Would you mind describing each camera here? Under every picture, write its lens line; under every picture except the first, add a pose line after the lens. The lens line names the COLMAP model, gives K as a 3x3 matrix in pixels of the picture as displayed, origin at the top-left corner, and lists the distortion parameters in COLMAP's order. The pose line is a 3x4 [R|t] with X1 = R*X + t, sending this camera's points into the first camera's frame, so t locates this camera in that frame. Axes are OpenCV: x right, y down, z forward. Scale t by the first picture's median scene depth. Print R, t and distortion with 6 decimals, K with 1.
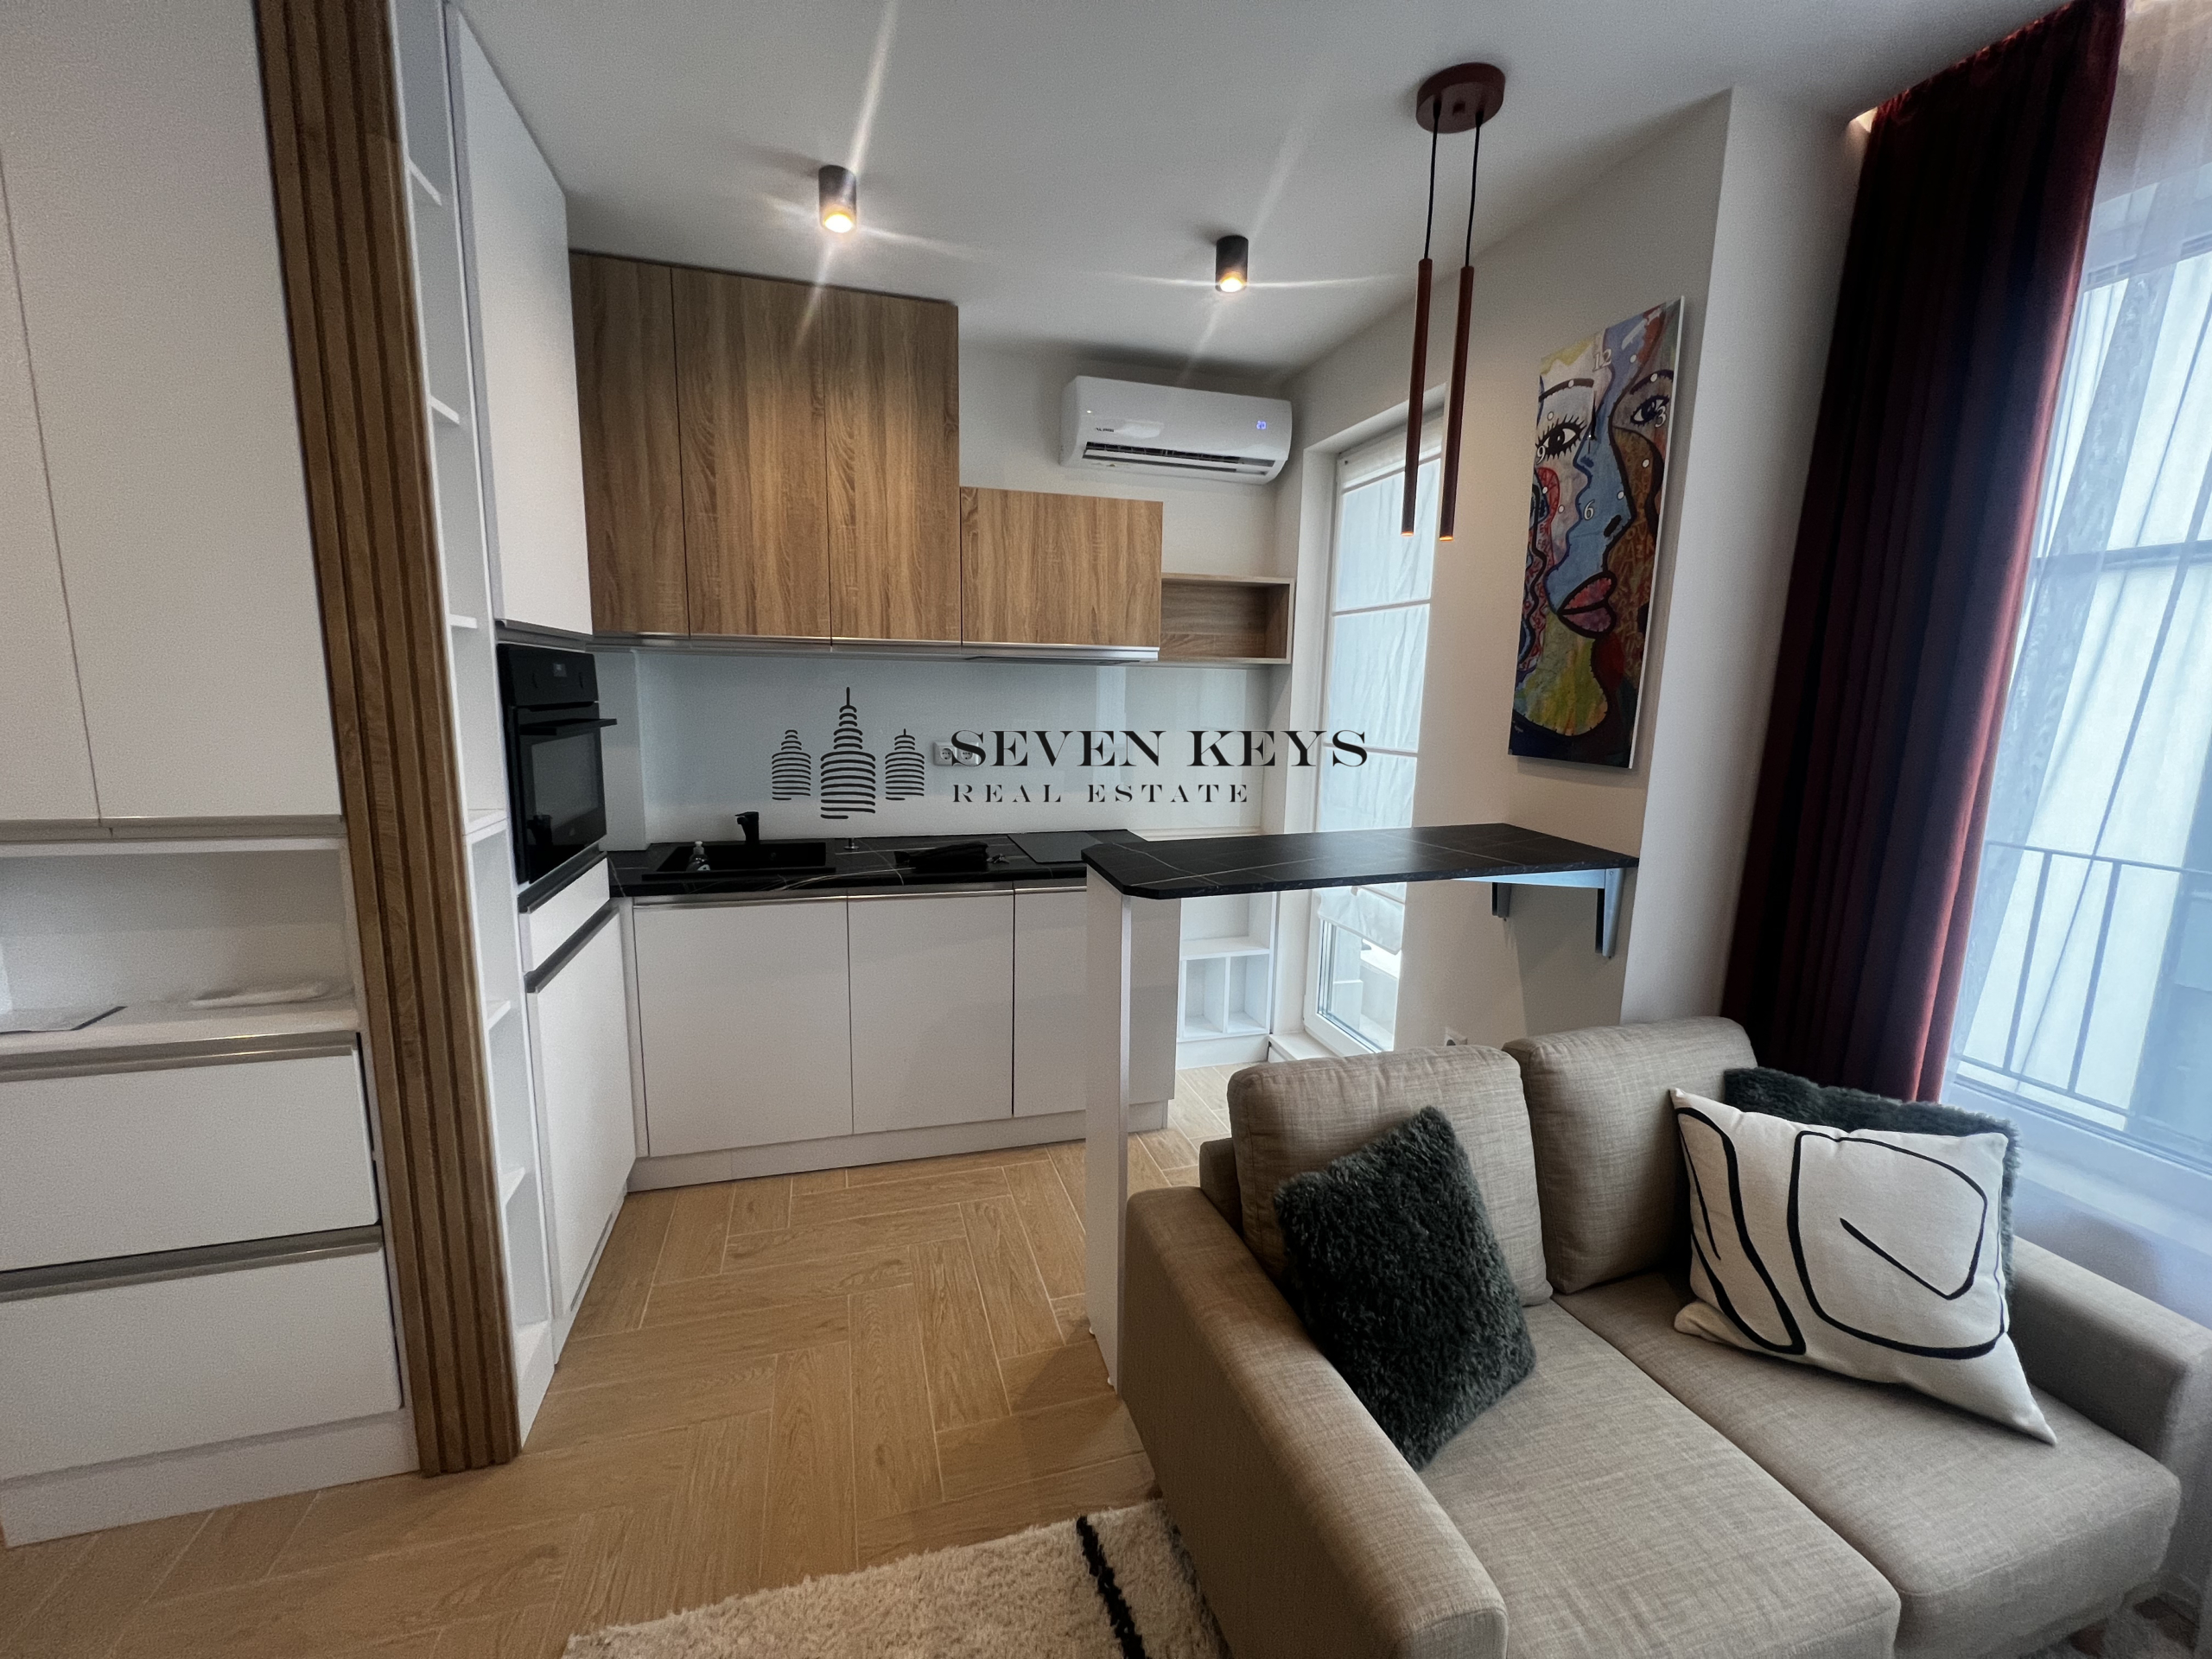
lens RADIAL K [[877.7, 0, 1095.6], [0, 877.7, 824.1], [0, 0, 1]] dist [-0.001976, -0.000212]
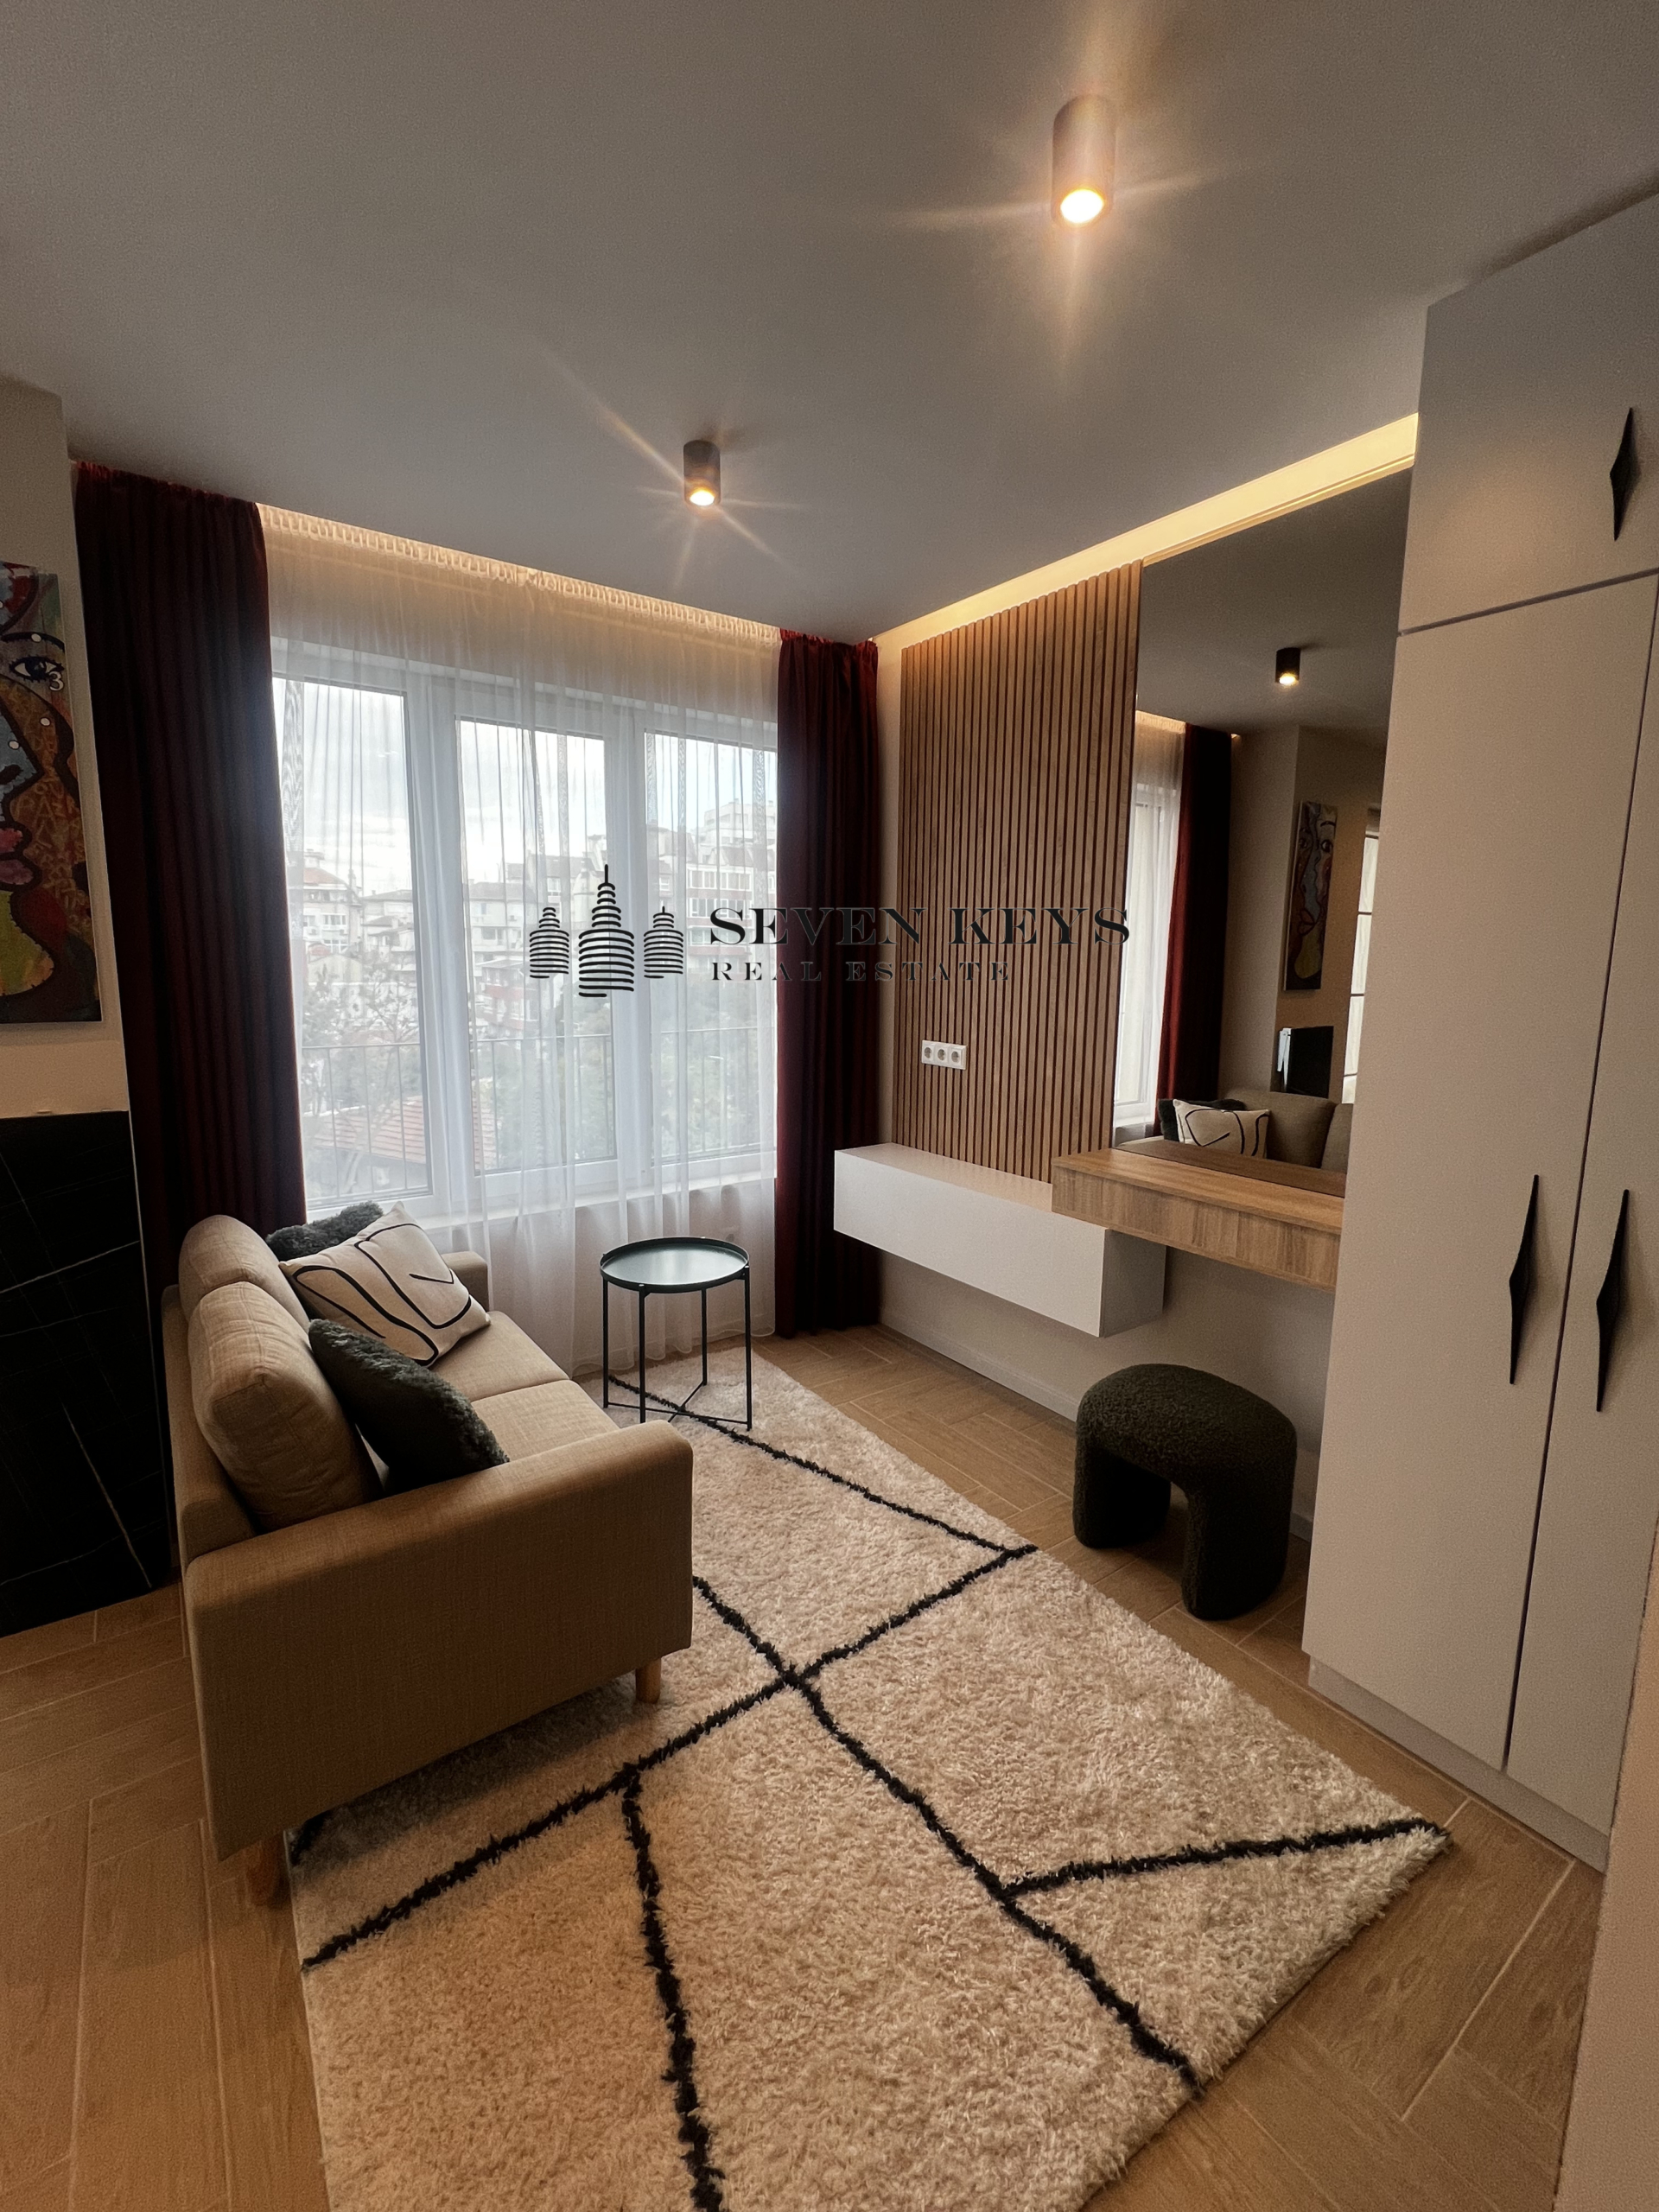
lens RADIAL K [[964.1, 0, 832.1], [0, 964.1, 1092.0], [0, 0, 1]] dist [-0.003057, -0.000268]
pose [[-0.323567, -0.157575, 0.932992, -0.782463], [0.135745, 0.968106, 0.210583, -0.110088], [-0.936418, 0.194786, -0.291857, 0.565580]]
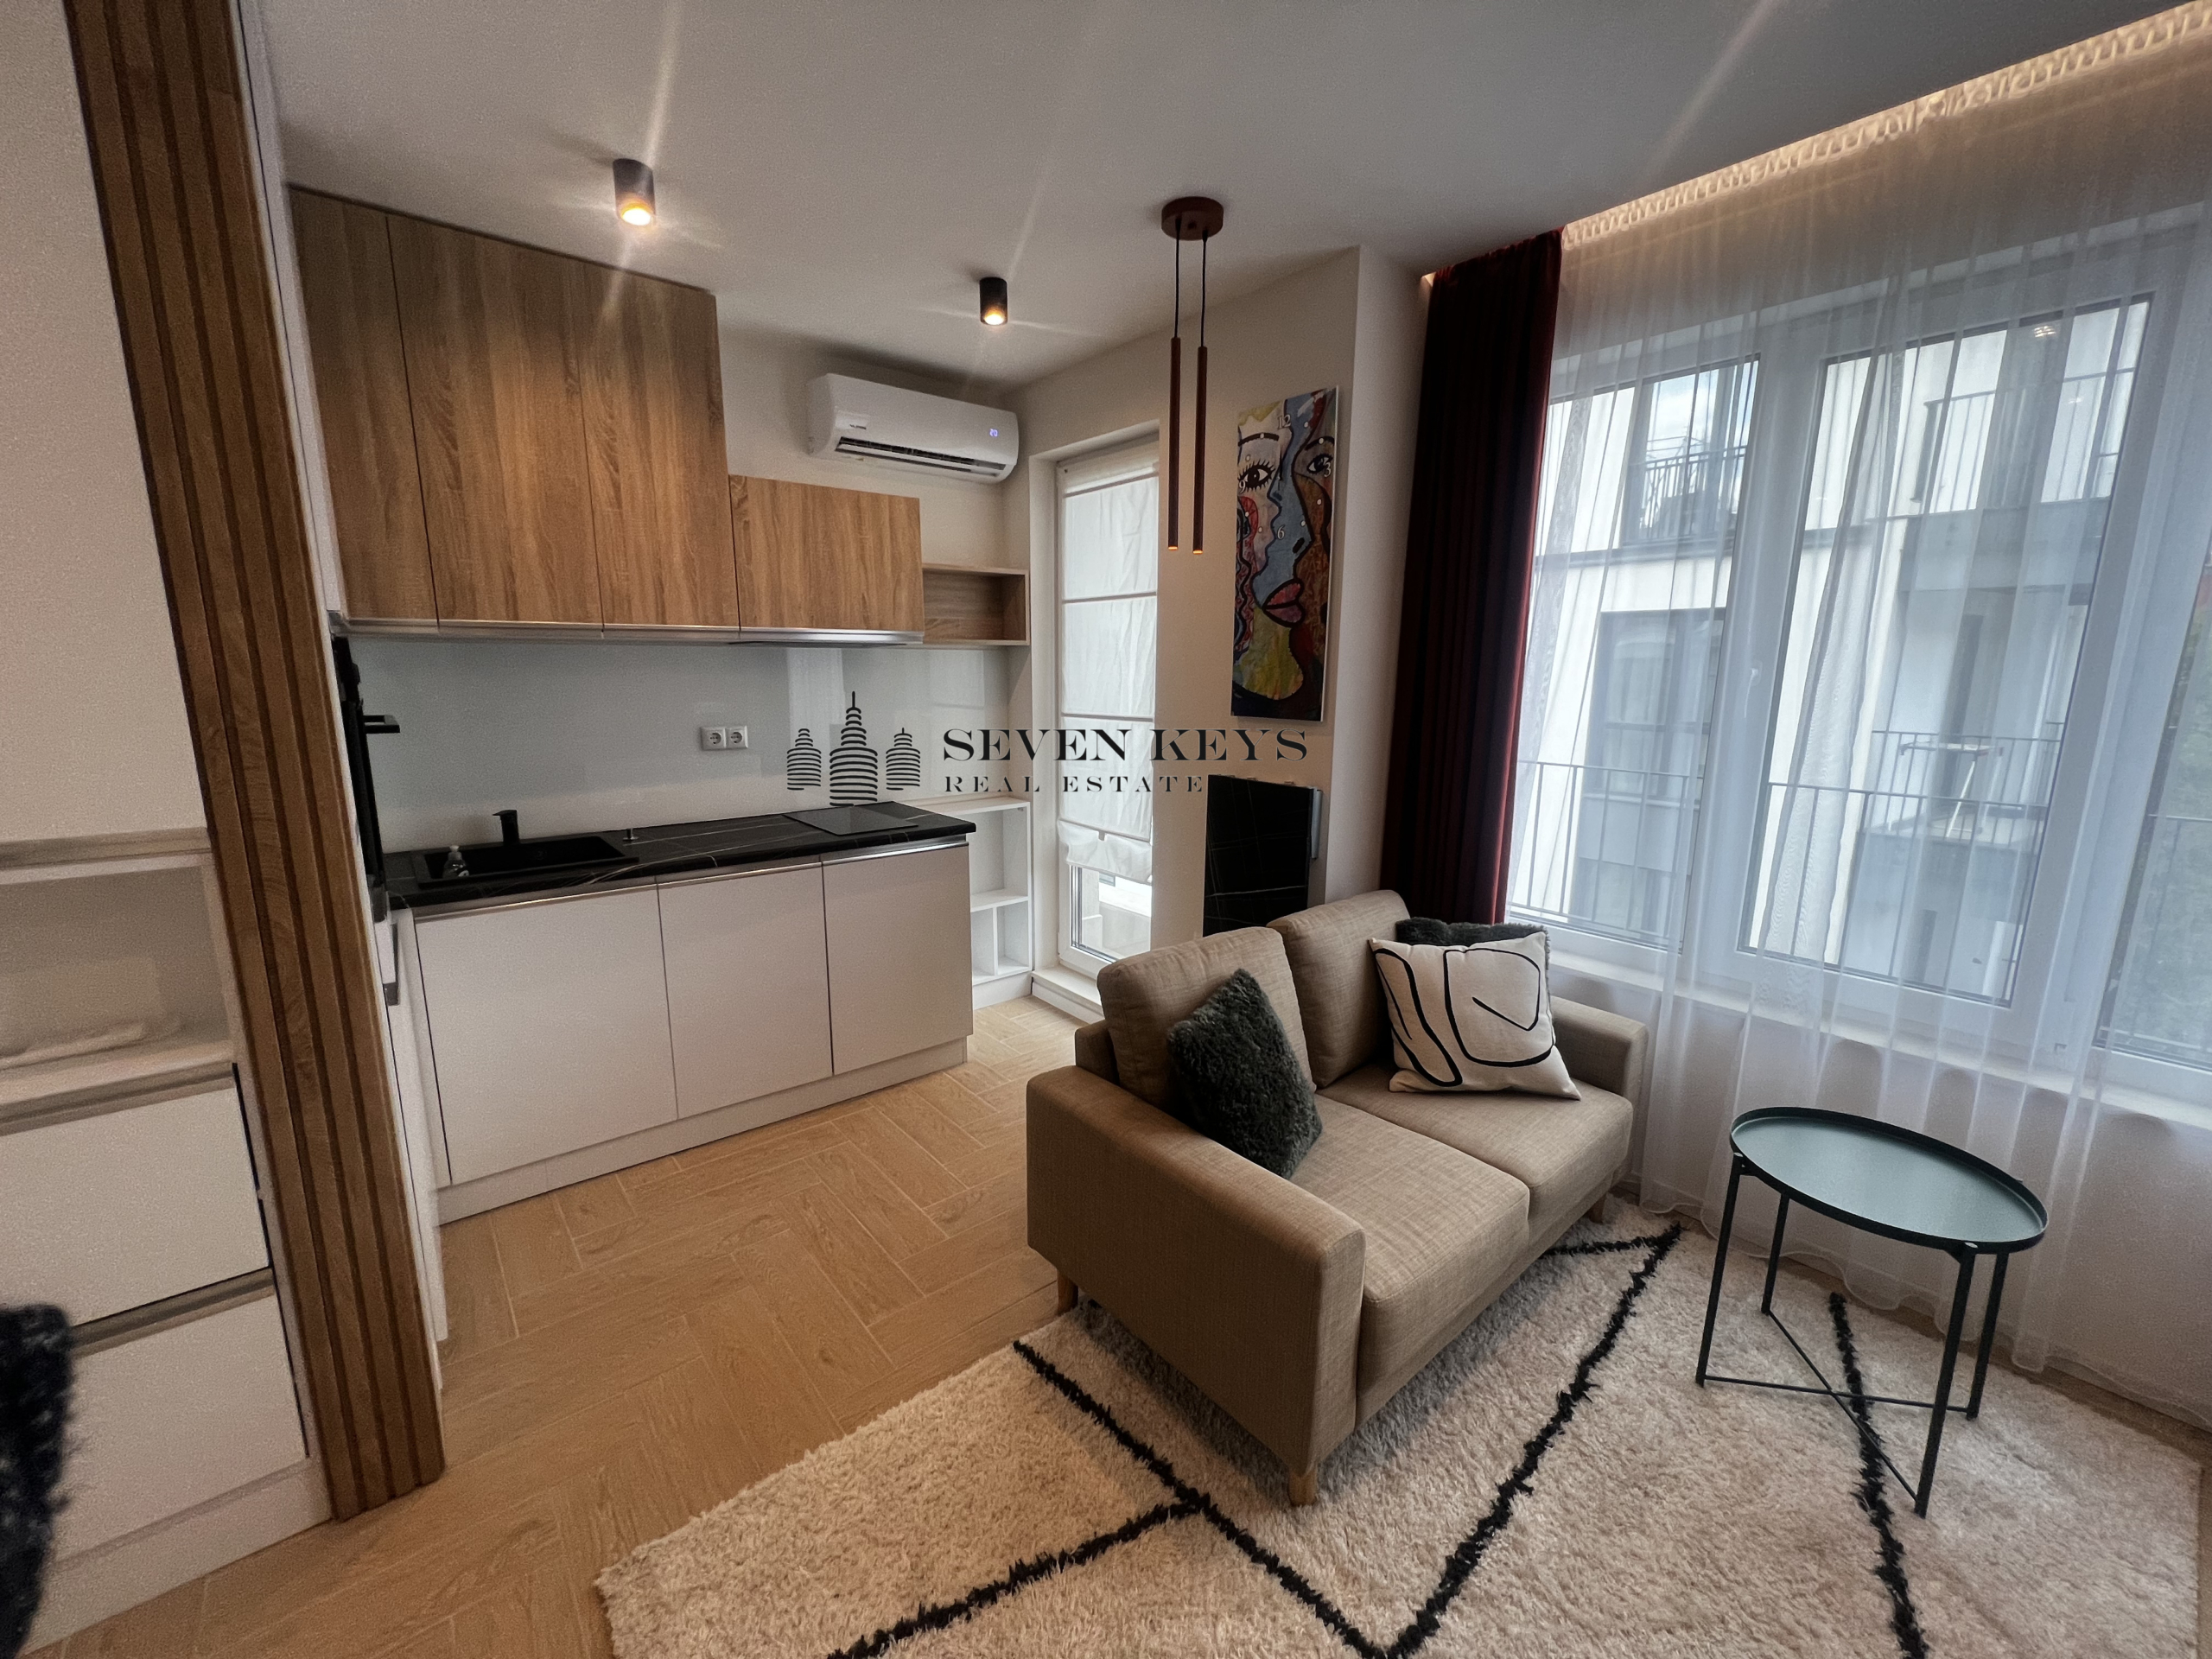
lens RADIAL K [[877.7, 0, 1090.9], [0, 877.7, 824.9], [0, 0, 1]] dist [-0.001976, -0.000212]
pose [[0.921658, -0.086073, 0.378336, -0.285299], [0.075720, 0.996236, 0.042189, 0.014513], [-0.380544, -0.010237, 0.924706, -0.161835]]
